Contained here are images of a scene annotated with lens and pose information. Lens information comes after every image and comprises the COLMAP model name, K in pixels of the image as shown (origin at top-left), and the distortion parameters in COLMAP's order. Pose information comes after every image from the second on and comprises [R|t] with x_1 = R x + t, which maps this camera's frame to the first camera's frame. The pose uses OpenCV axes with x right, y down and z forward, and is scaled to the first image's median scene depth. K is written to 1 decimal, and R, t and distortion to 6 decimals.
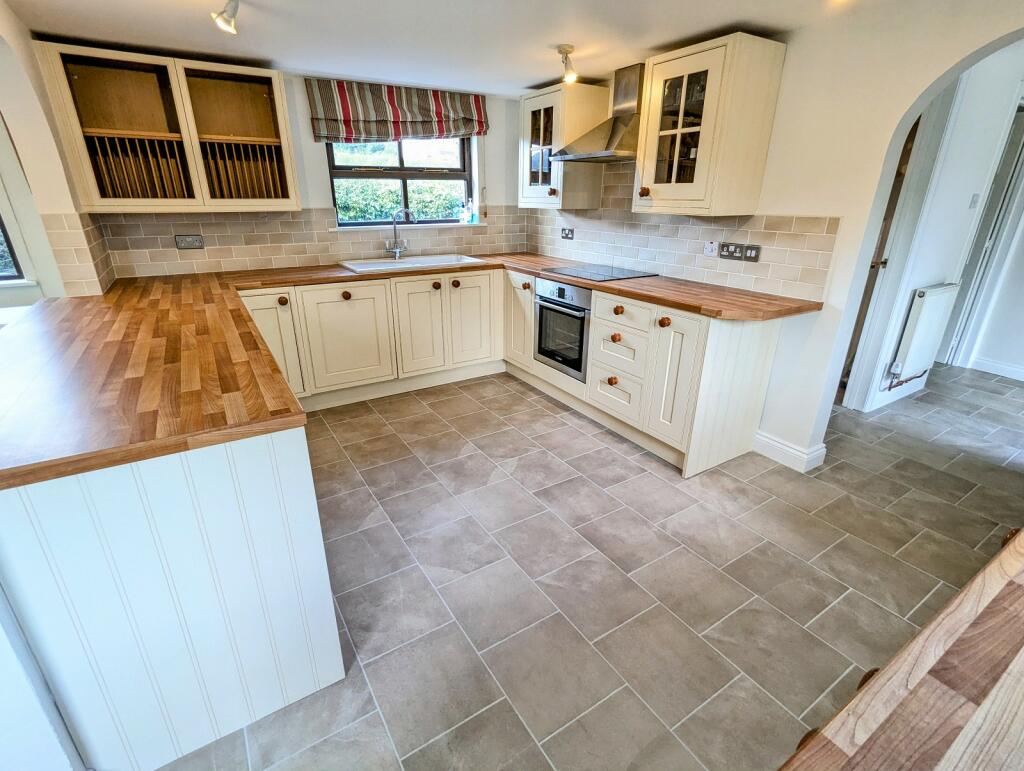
lens RADIAL K [[486.9, 0, 508.4], [0, 486.9, 387.0], [0, 0, 1]] dist [-0.003177, -0.001326]
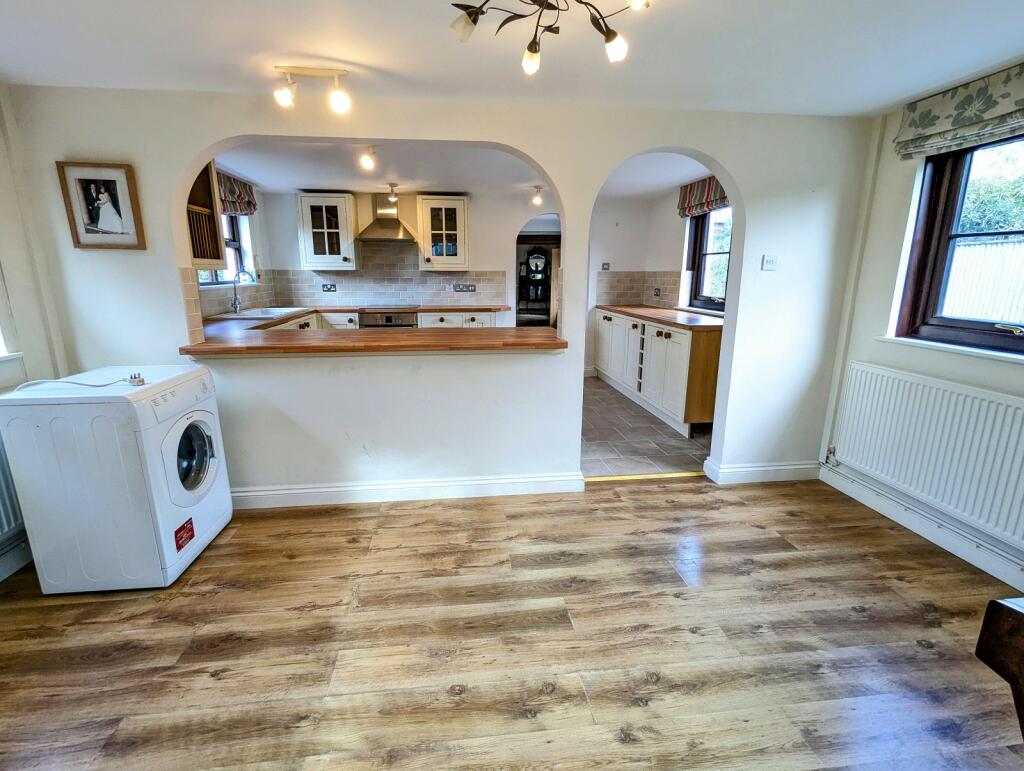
lens RADIAL K [[486.9, 0, 509.2], [0, 486.9, 387.9], [0, 0, 1]] dist [-0.003177, -0.001326]
pose [[0.422476, -0.210239, 0.881654, -1.400397], [0.329371, 0.941837, 0.066761, 0.052217], [-0.844410, 0.262186, 0.467150, -0.036068]]
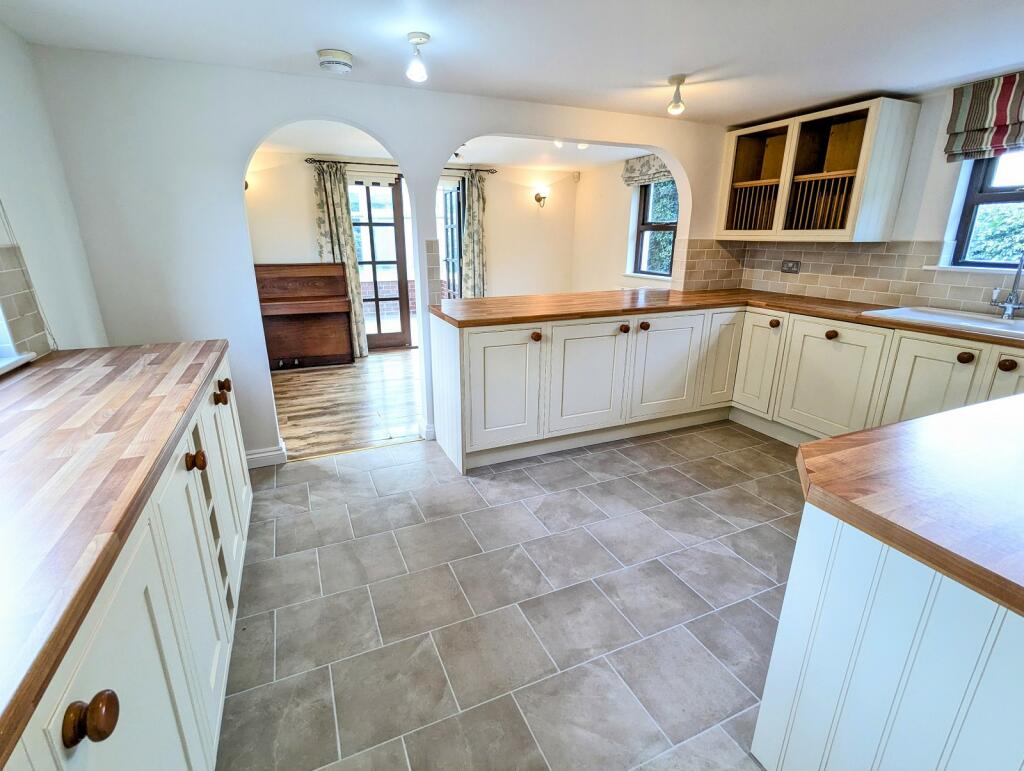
lens RADIAL K [[486.9, 0, 508.8], [0, 486.9, 386.3], [0, 0, 1]] dist [-0.003177, -0.001326]
pose [[-0.144500, 0.291452, -0.945609, 0.727289], [-0.362285, 0.873700, 0.324650, -0.209349], [0.920798, 0.389492, -0.020661, 0.589904]]
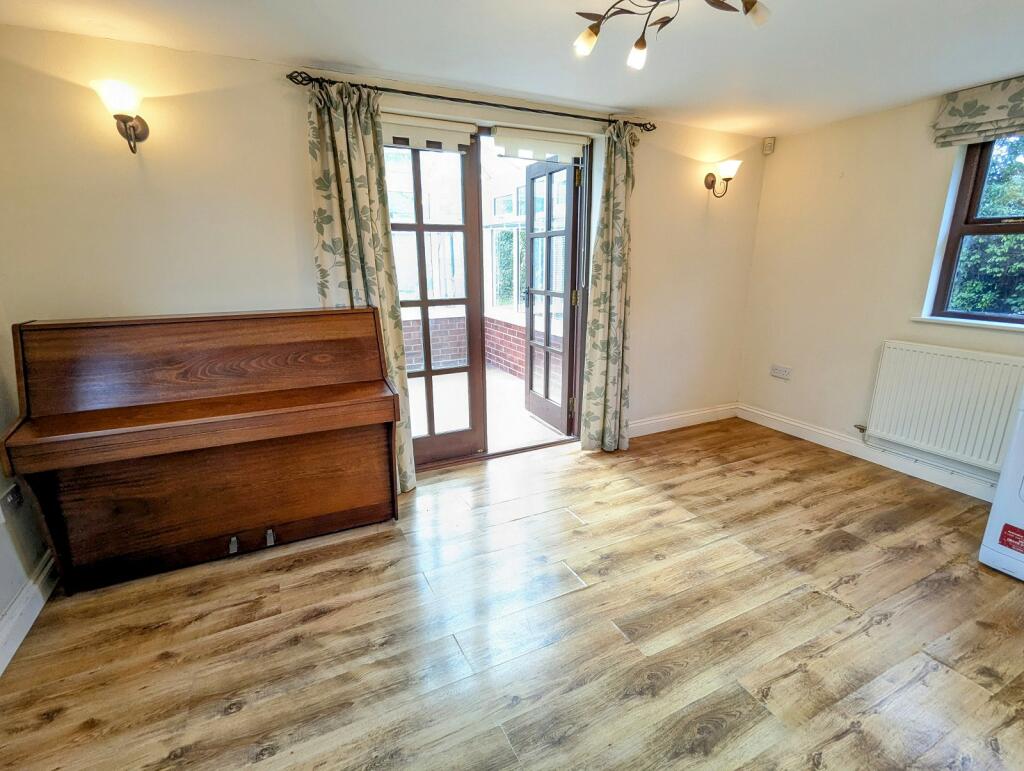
lens RADIAL K [[486.9, 0, 510.3], [0, 486.9, 387.9], [0, 0, 1]] dist [-0.003177, -0.001326]
pose [[-0.094498, 0.260013, -0.960970, -0.271949], [-0.354377, 0.893275, 0.276545, 0.021974], [0.930316, 0.366679, 0.007730, 0.038344]]
